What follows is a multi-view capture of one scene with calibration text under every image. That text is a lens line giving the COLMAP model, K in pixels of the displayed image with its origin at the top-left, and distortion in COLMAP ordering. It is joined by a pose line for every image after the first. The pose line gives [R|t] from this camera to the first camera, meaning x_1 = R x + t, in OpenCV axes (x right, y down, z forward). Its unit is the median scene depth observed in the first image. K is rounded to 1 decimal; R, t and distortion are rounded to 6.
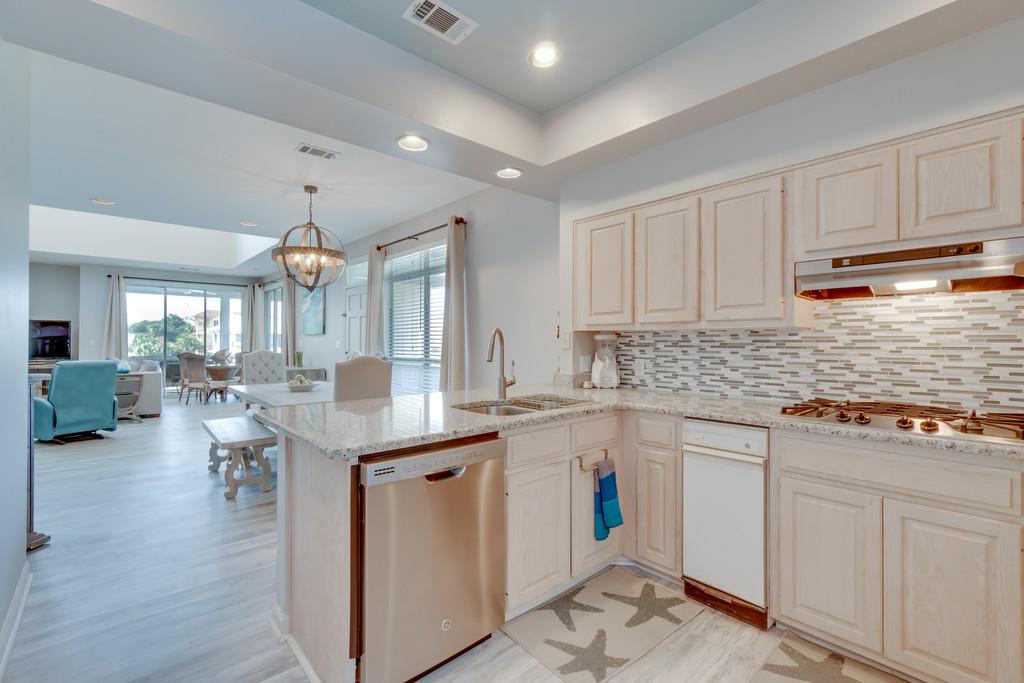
lens RADIAL K [[439.7, 0, 502.3], [0, 439.7, 338.6], [0, 0, 1]] dist [-0.007177, -0.000210]
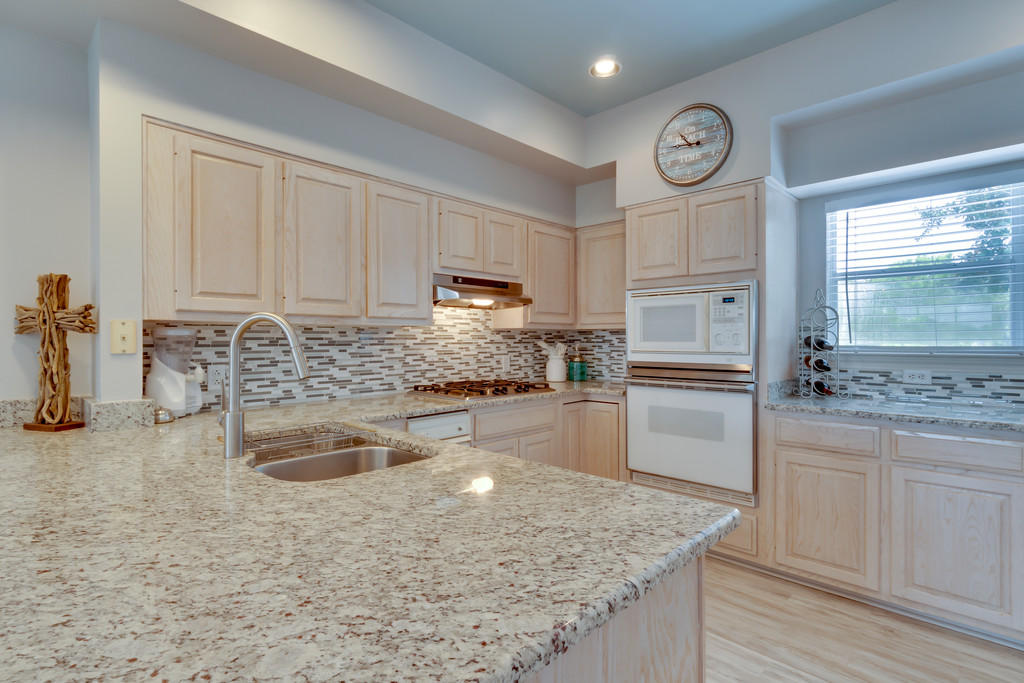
lens RADIAL K [[496.6, 0, 509.7], [0, 496.6, 338.6], [0, 0, 1]] dist [0.000388, -0.000289]
pose [[-0.081405, 0.000399, 0.996681, -0.612036], [-0.006179, 0.999981, -0.000905, 0.005066], [-0.996662, -0.006232, -0.081401, 0.781345]]
